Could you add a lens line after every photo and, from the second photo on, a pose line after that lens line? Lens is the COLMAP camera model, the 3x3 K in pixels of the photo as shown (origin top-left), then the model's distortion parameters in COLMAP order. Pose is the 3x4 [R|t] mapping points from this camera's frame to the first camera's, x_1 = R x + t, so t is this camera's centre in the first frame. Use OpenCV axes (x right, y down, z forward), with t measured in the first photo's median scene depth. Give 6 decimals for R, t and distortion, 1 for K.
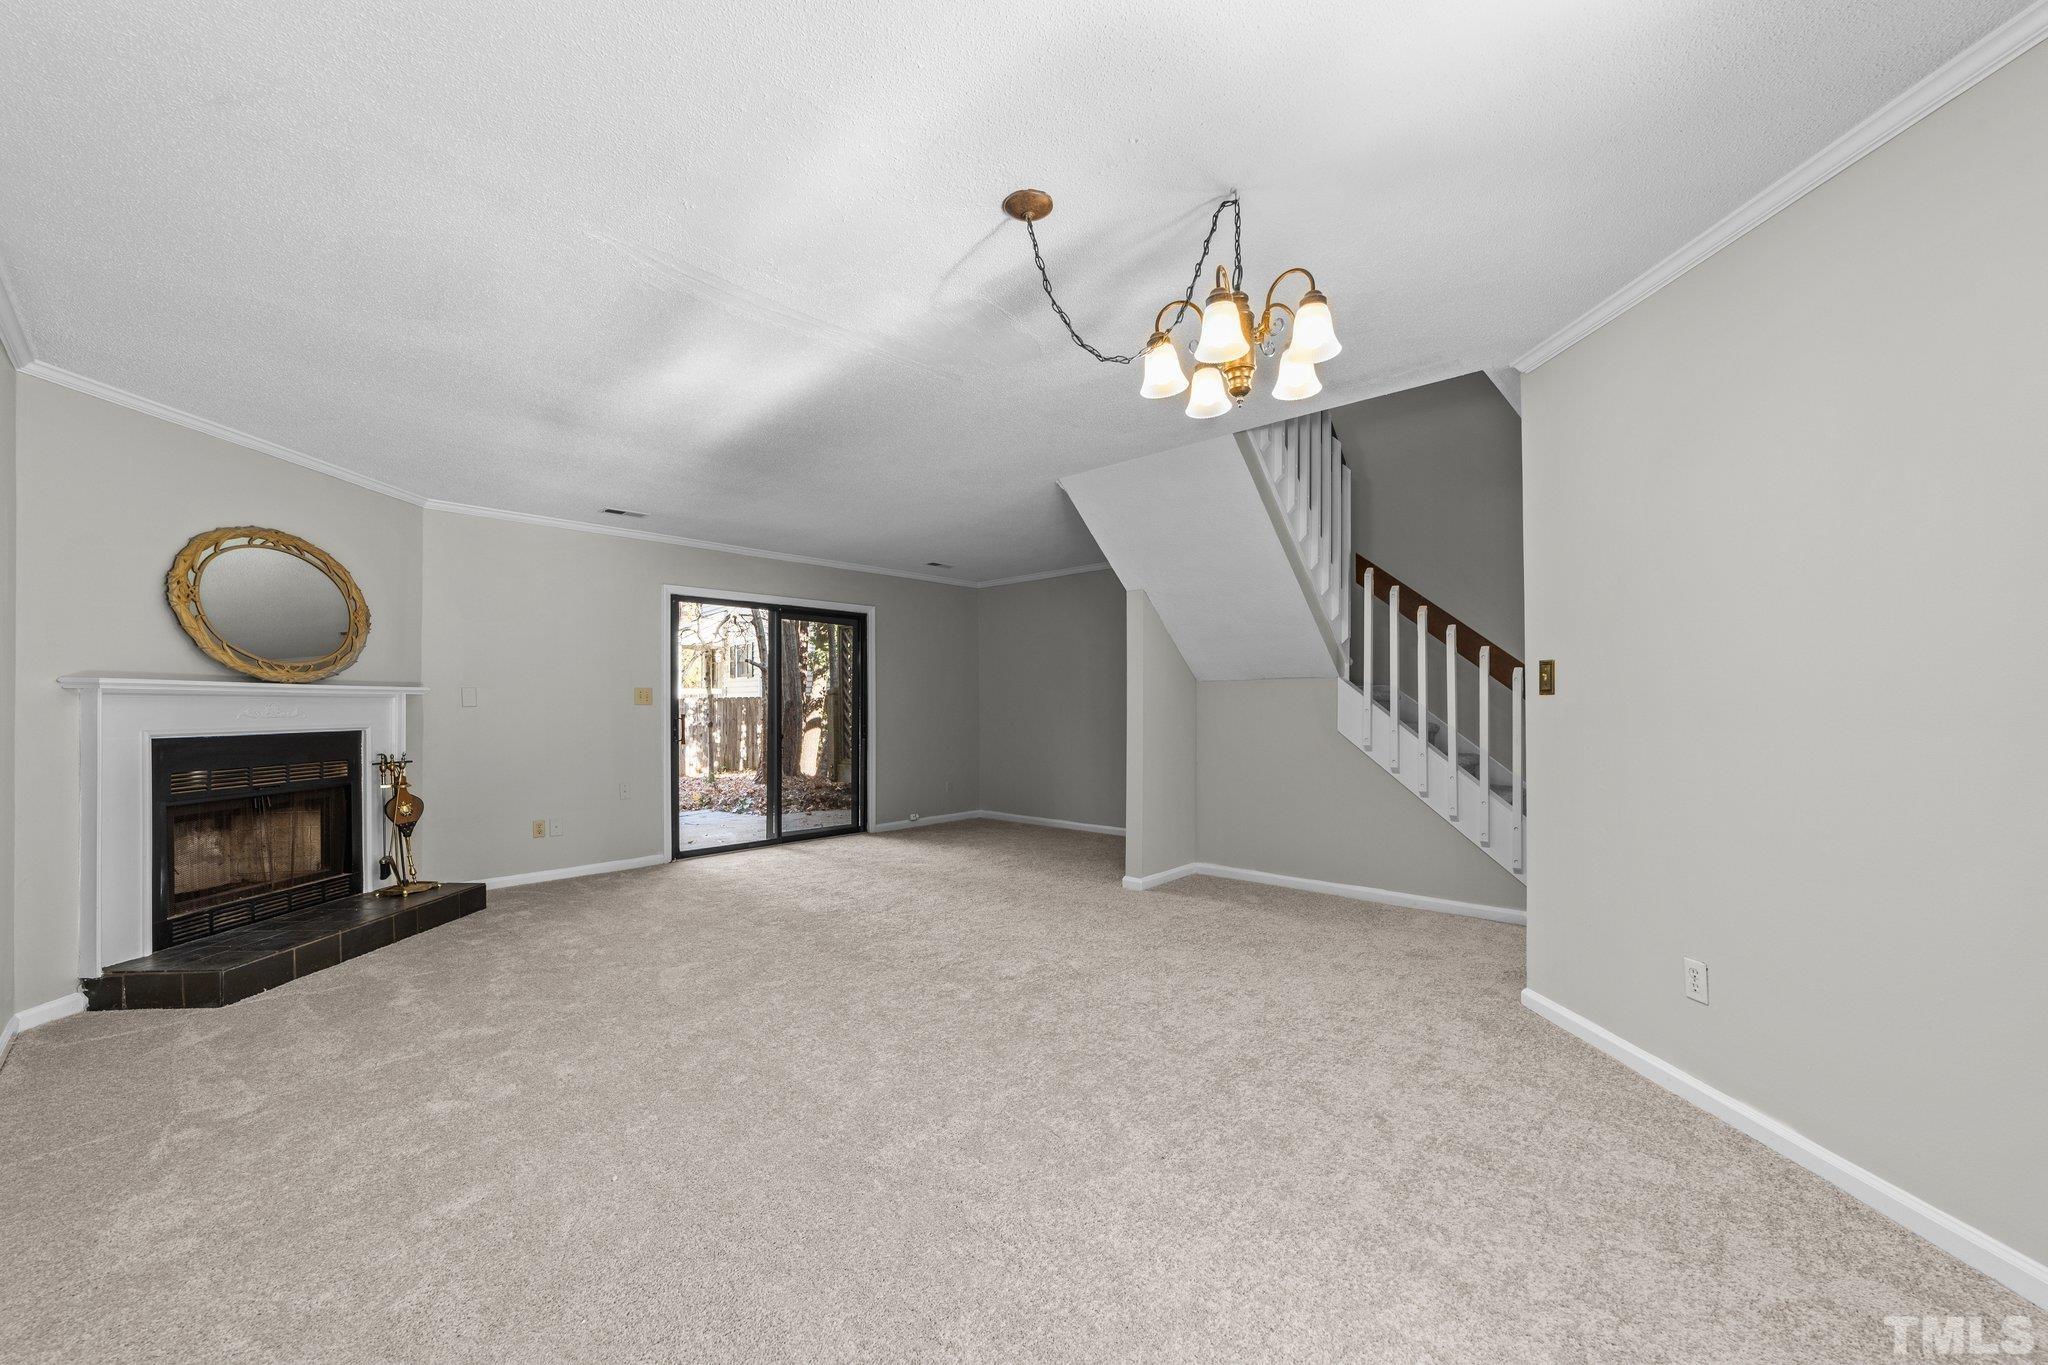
lens RADIAL K [[786.4, 0, 1024.0], [0, 786.4, 682.5], [0, 0, 1]] dist [0.000051, -0.000012]
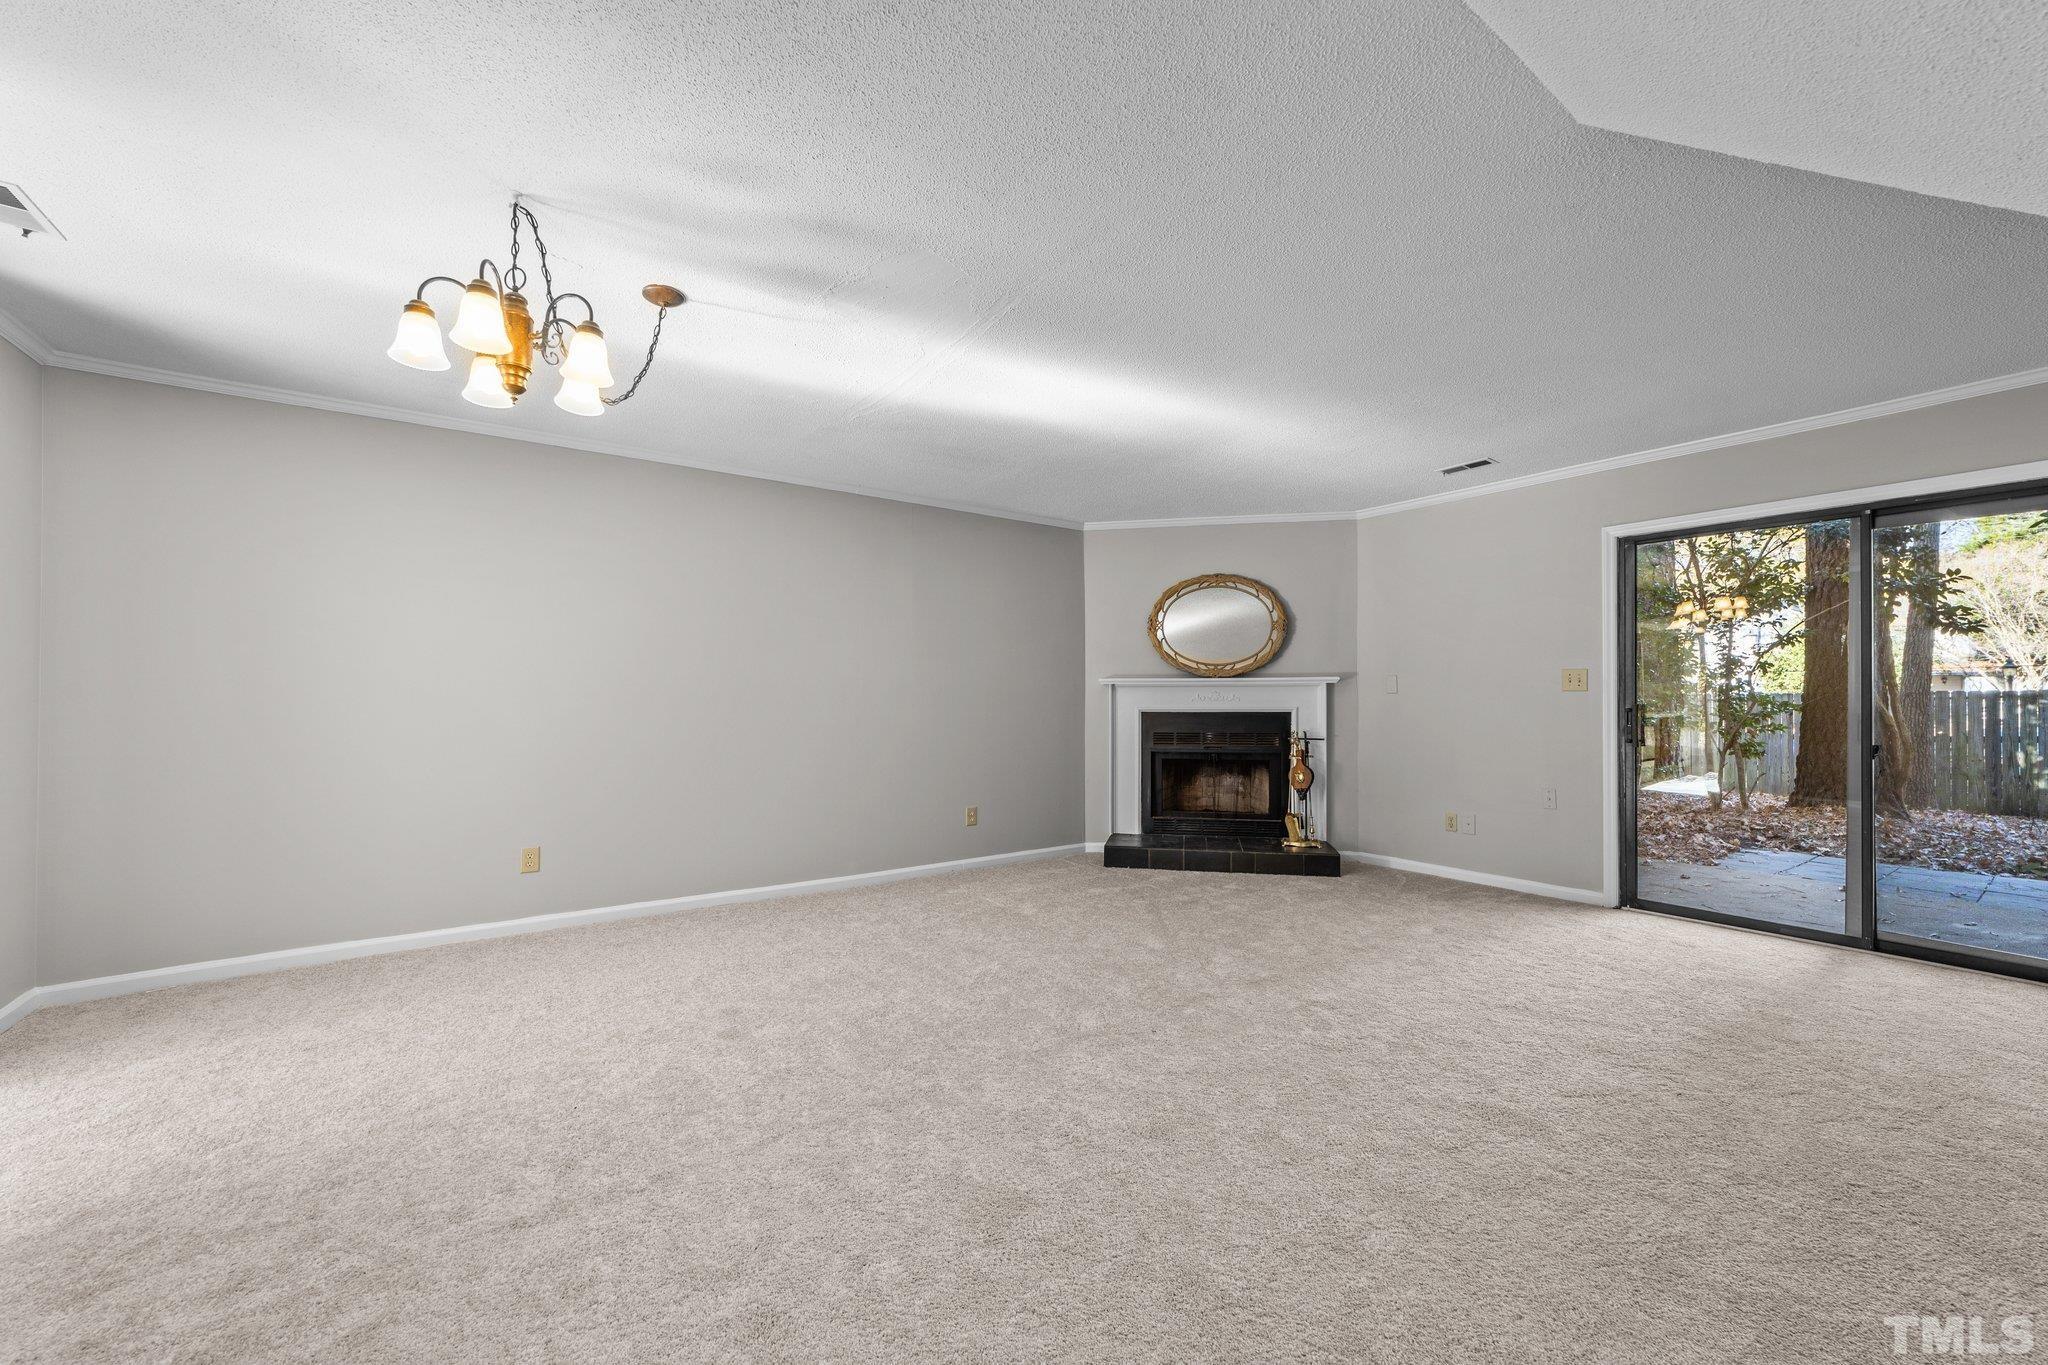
lens RADIAL K [[786.4, 0, 1024.0], [0, 786.4, 682.5], [0, 0, 1]] dist [0.000051, -0.000012]
pose [[-0.202387, -0.016470, -0.979167, 0.525037], [0.028420, 0.999339, -0.022684, 0.030519], [0.978893, -0.032419, -0.201785, 0.868355]]
